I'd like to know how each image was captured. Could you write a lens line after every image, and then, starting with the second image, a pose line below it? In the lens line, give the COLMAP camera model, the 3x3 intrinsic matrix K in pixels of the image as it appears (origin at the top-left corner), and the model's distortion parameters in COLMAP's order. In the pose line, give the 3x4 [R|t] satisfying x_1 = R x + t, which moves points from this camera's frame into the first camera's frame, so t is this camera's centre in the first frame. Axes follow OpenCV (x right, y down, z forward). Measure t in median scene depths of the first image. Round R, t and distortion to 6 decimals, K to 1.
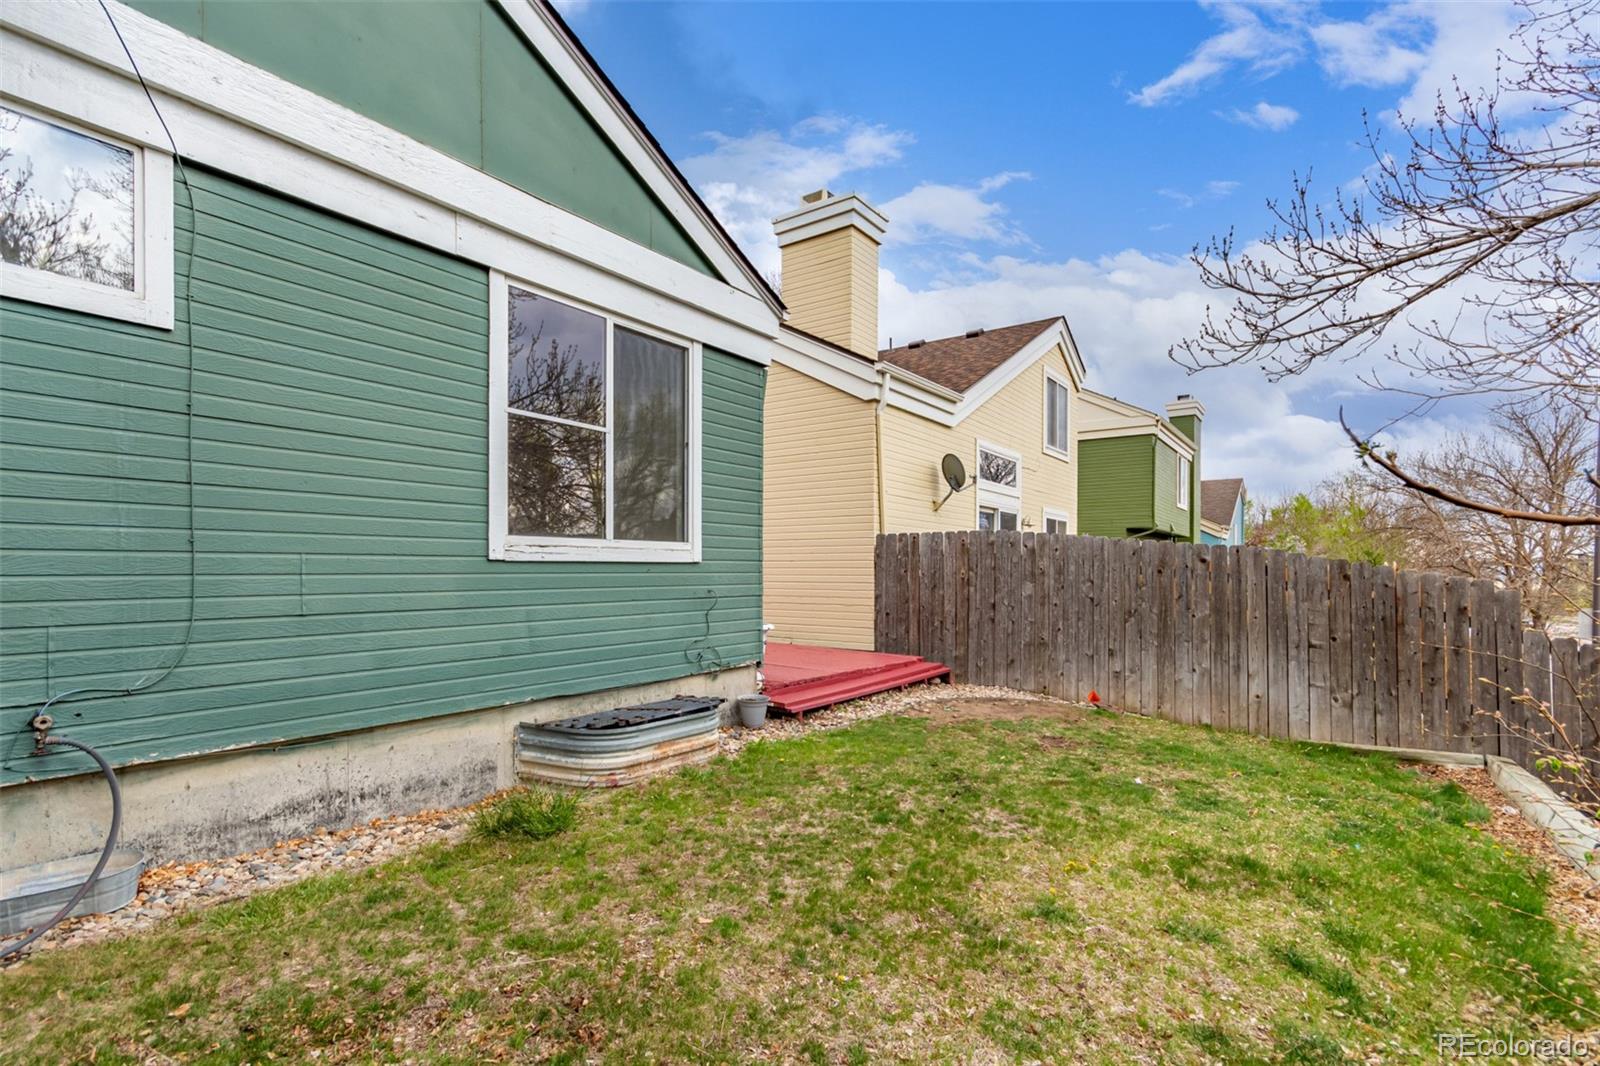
lens RADIAL K [[762.9, 0, 800.7], [0, 762.9, 573.4], [0, 0, 1]] dist [0.004247, 0.000370]
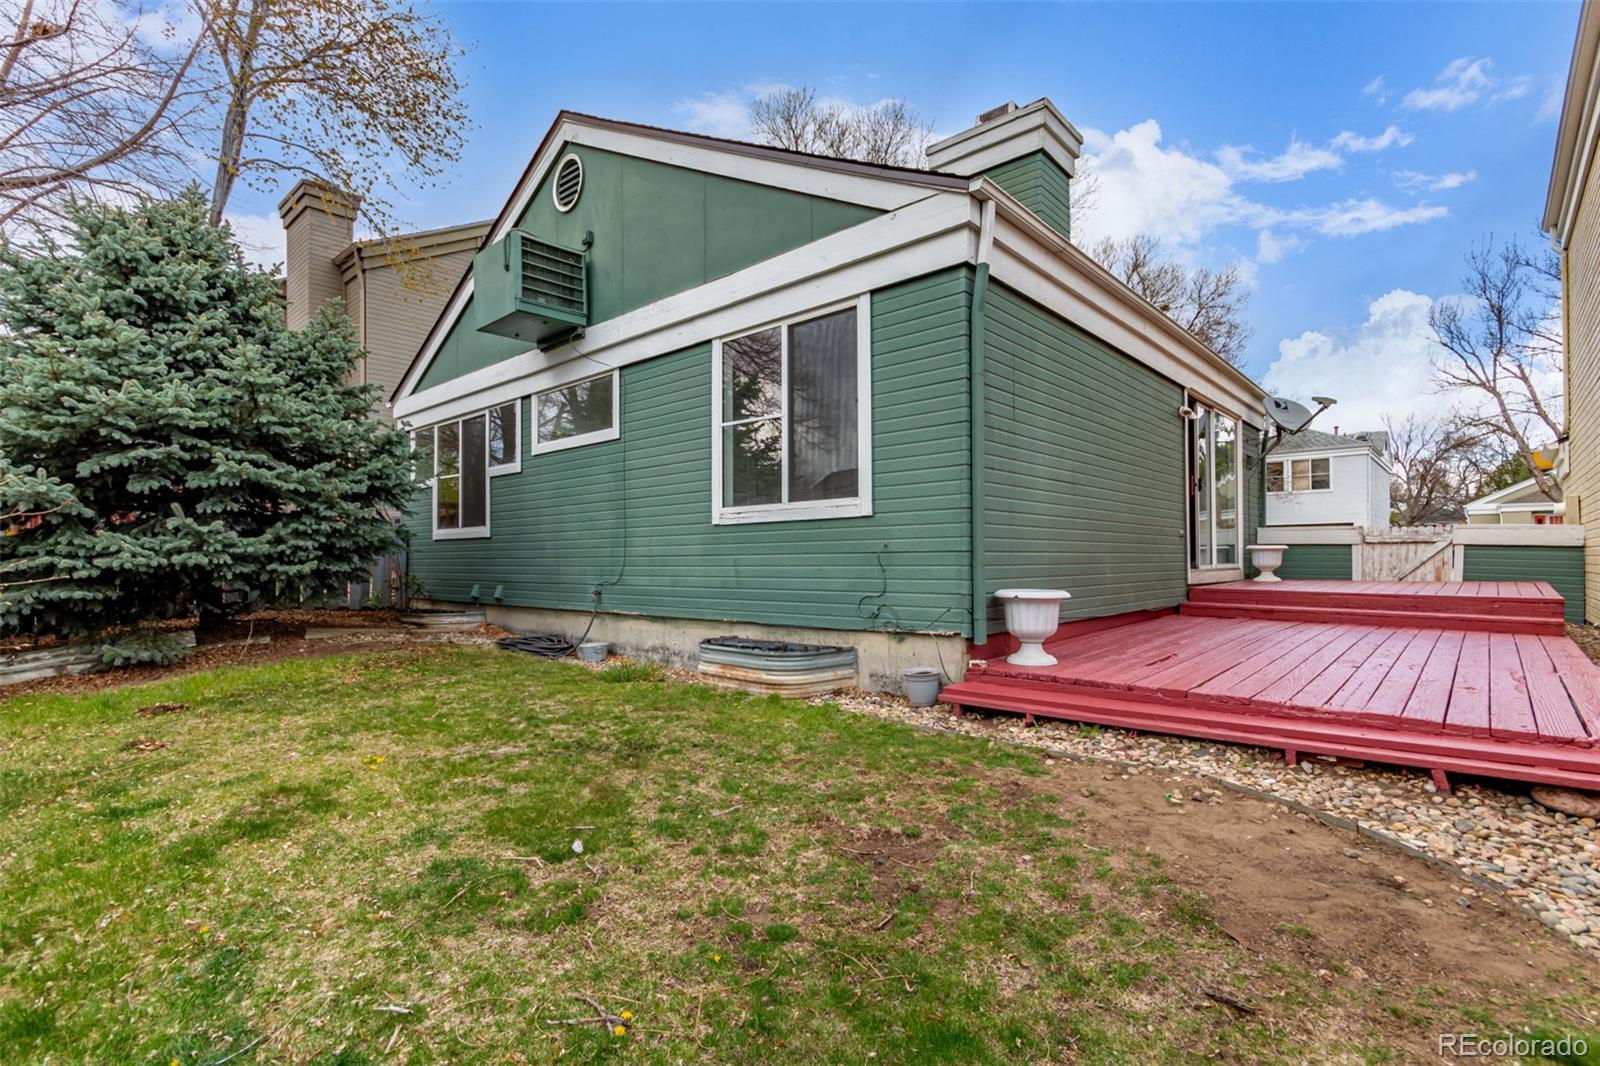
lens RADIAL K [[757.3, 0, 814.4], [0, 757.3, 551.5], [0, 0, 1]] dist [0.001692, 0.000133]
pose [[-0.105858, -0.010621, -0.994325, 0.953225], [0.004498, 0.999928, -0.011159, 0.047035], [0.994371, -0.005654, -0.105803, 1.173678]]
